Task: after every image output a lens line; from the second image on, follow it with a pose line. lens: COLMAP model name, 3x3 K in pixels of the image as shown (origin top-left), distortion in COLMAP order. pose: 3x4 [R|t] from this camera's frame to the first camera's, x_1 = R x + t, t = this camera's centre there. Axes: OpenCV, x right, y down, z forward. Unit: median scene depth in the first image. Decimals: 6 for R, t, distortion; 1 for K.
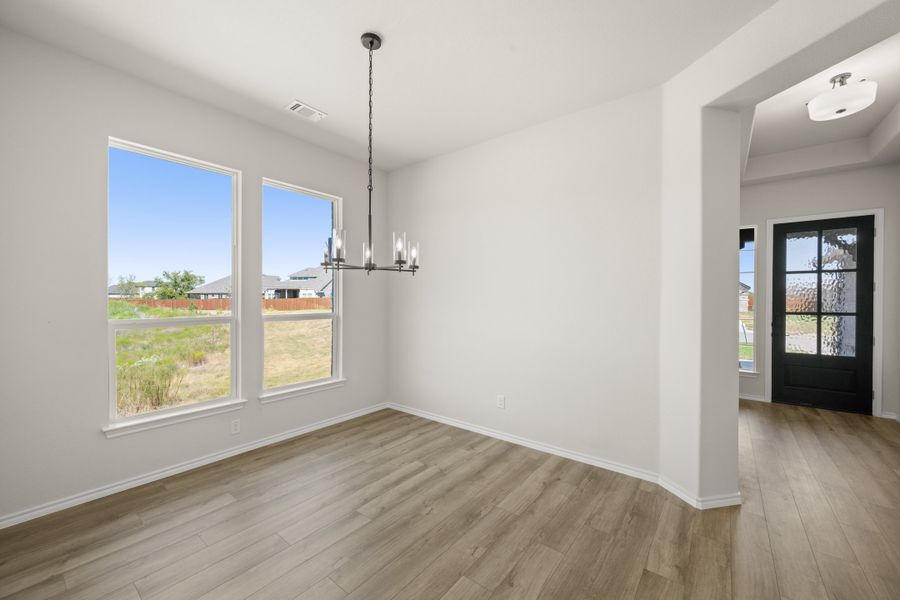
lens RADIAL K [[353.8, 0, 450.2], [0, 353.8, 299.4], [0, 0, 1]] dist [0.000854, -0.000011]
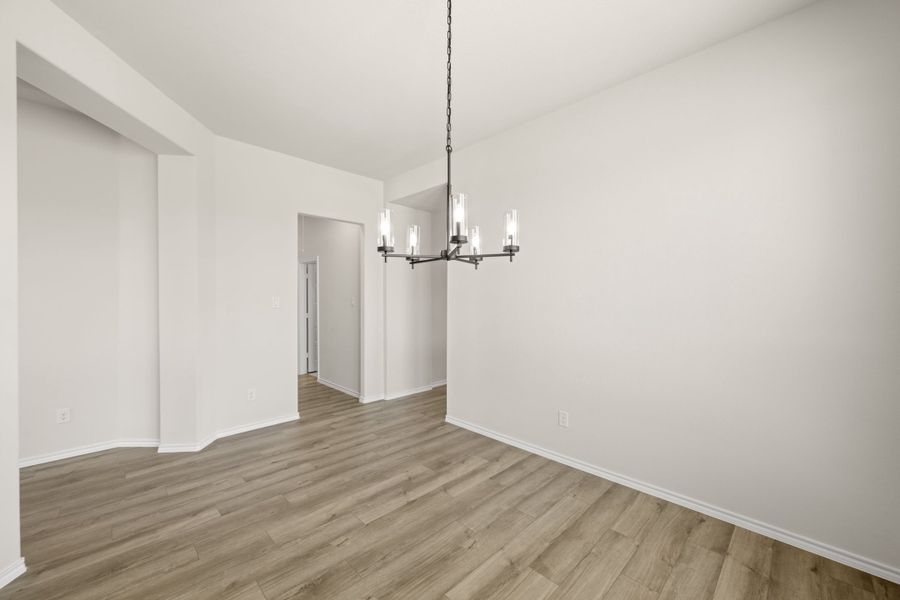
lens RADIAL K [[353.8, 0, 449.7], [0, 353.8, 298.8], [0, 0, 1]] dist [0.000854, -0.000011]
pose [[-0.991363, -0.003829, 0.131093, -0.372397], [-0.002640, 0.999954, 0.009246, -0.009171], [-0.131122, 0.008820, -0.991327, 1.968781]]
